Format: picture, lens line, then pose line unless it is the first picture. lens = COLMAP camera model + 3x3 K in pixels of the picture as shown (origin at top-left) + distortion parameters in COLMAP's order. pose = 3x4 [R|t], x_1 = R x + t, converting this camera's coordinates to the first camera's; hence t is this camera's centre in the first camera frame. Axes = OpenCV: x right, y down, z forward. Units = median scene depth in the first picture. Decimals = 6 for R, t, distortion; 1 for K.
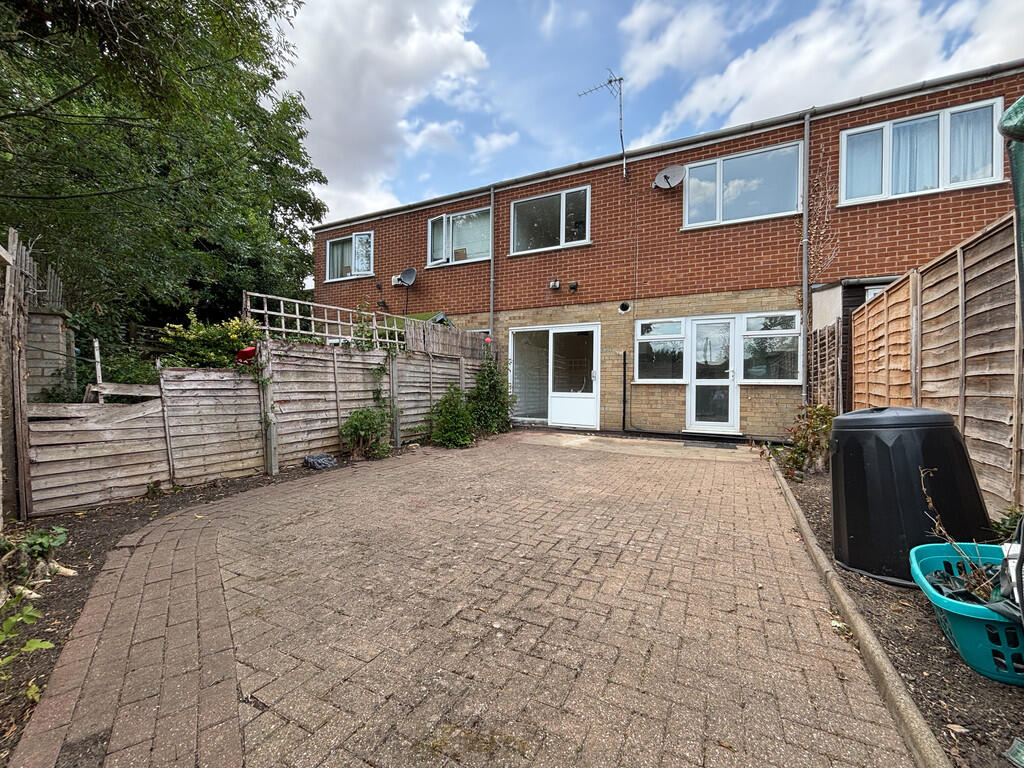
lens RADIAL K [[421.4, 0, 511.7], [0, 421.4, 388.7], [0, 0, 1]] dist [-0.003211, 0.002124]
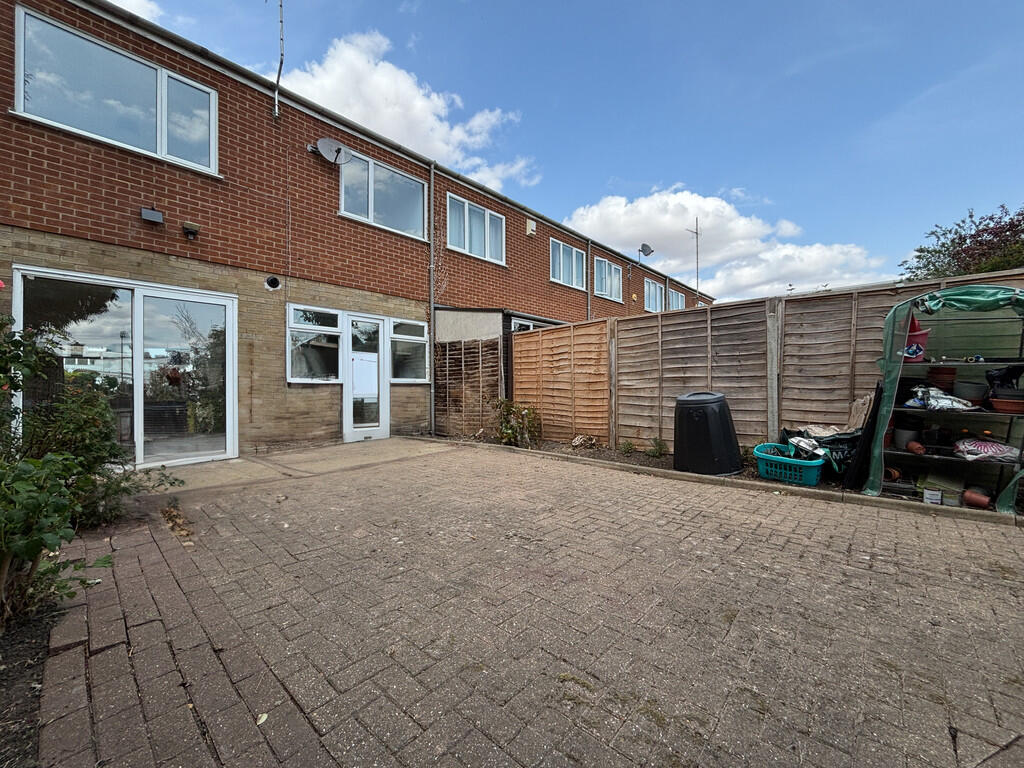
lens RADIAL K [[421.4, 0, 511.1], [0, 421.4, 385.3], [0, 0, 1]] dist [-0.003211, 0.002124]
pose [[0.266280, -0.002459, 0.963892, -0.845252], [0.015210, 0.999883, -0.001651, 0.001952], [-0.963776, 0.015101, 0.266287, 0.901645]]
